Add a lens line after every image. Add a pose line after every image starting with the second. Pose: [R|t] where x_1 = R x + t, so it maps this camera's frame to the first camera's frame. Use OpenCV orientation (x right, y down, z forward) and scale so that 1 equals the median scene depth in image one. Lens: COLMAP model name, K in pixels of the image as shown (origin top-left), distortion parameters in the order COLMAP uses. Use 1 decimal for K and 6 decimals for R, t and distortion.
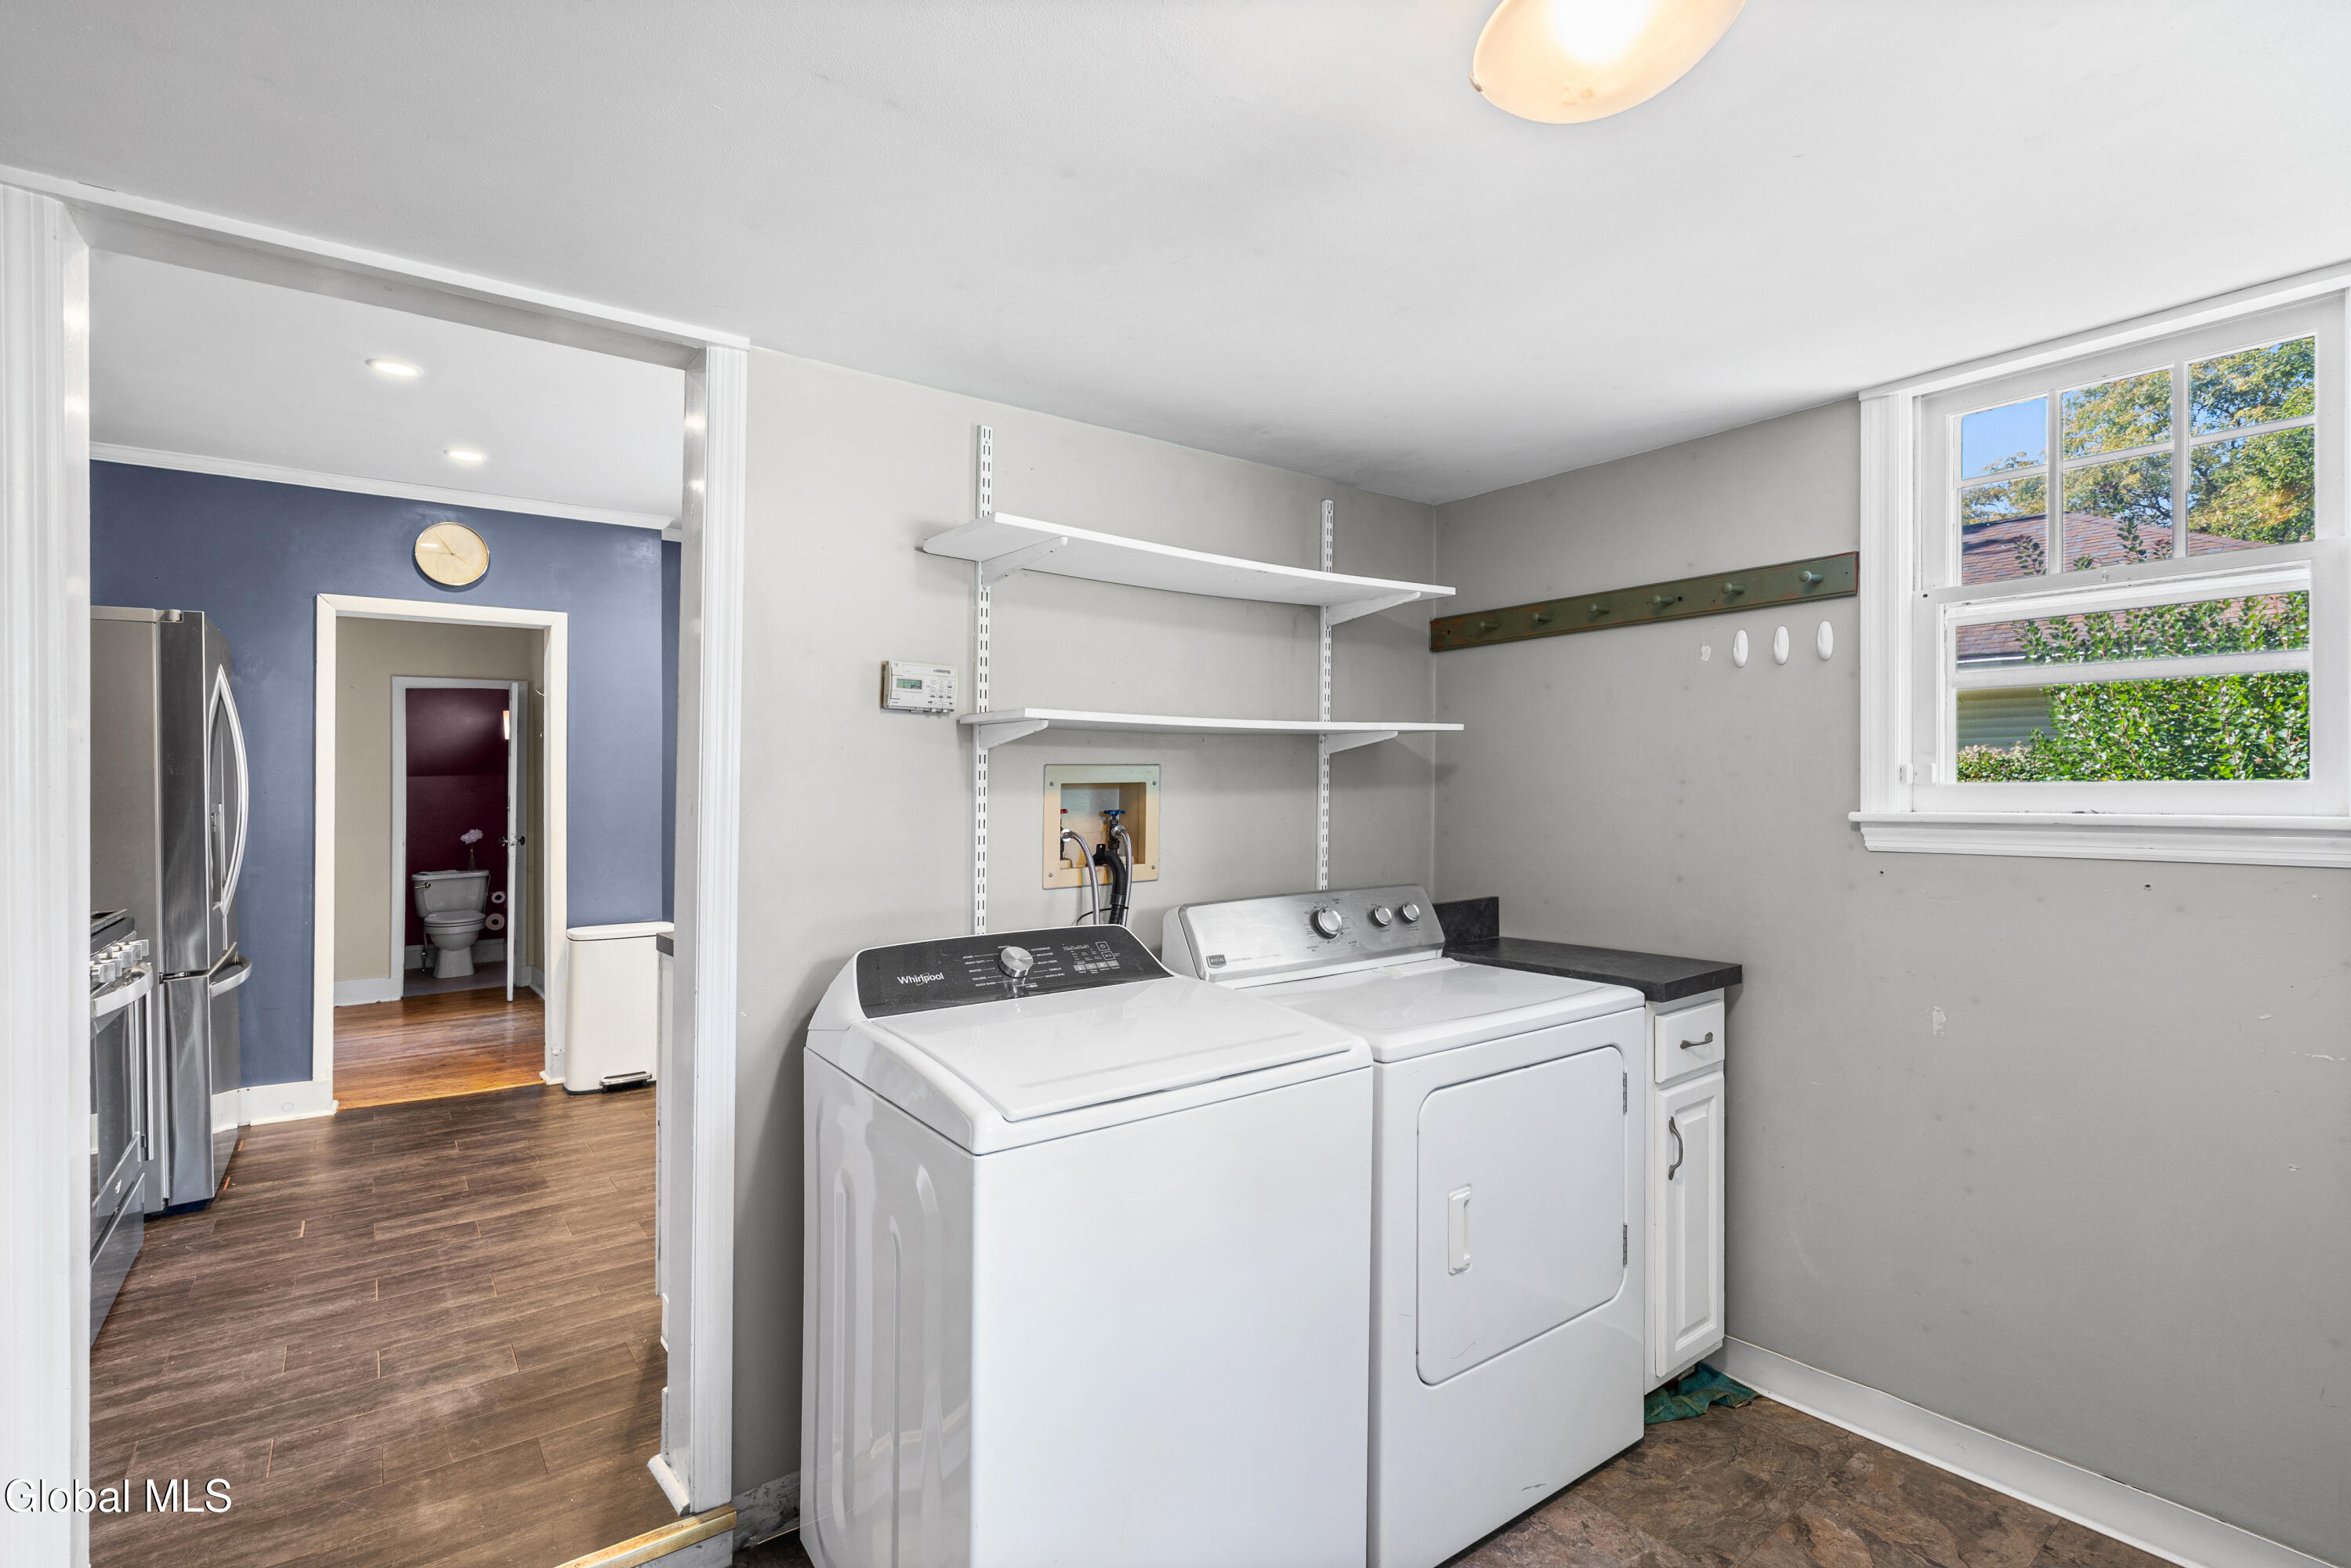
lens RADIAL K [[1084.3, 0, 1169.2], [0, 1084.3, 779.7], [0, 0, 1]] dist [-0.004266, 0.002047]
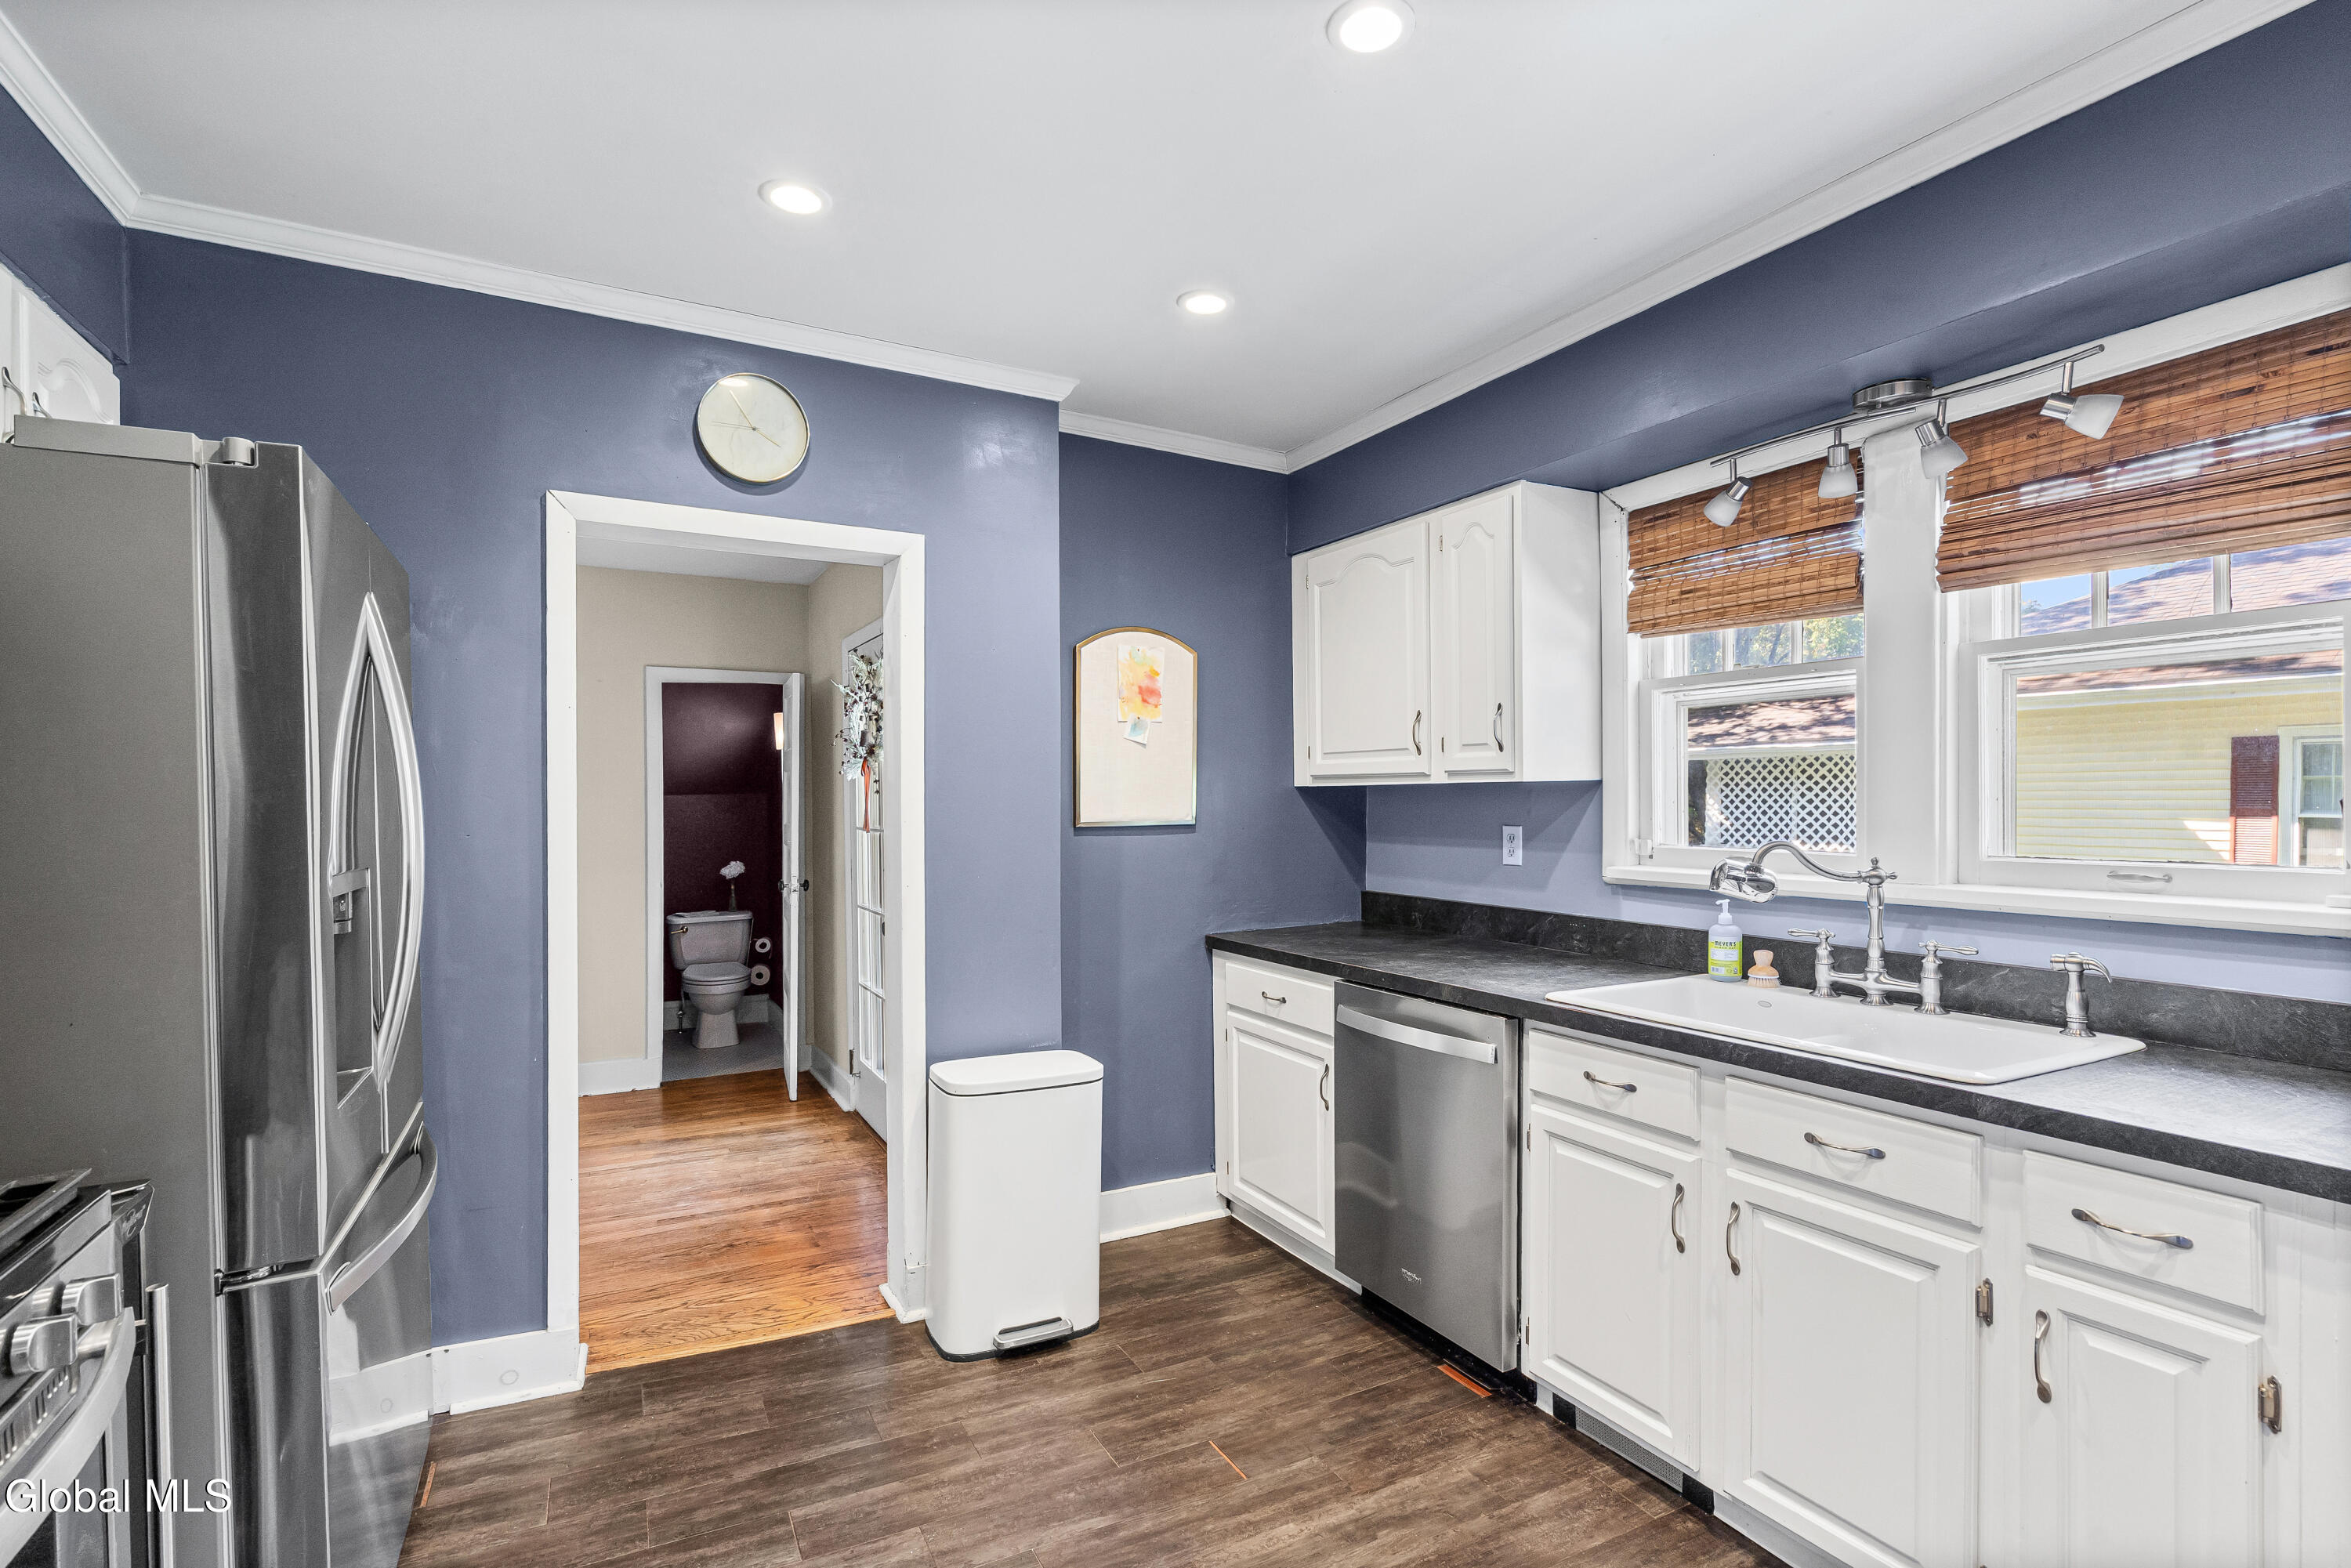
lens RADIAL K [[1084.3, 0, 1157.4], [0, 1084.3, 825.8], [0, 0, 1]] dist [-0.004266, 0.002047]
pose [[0.985486, 0.012072, -0.169328, -0.233000], [-0.007270, 0.999554, 0.028951, -0.007705], [0.169602, -0.027300, 0.985134, 0.306162]]
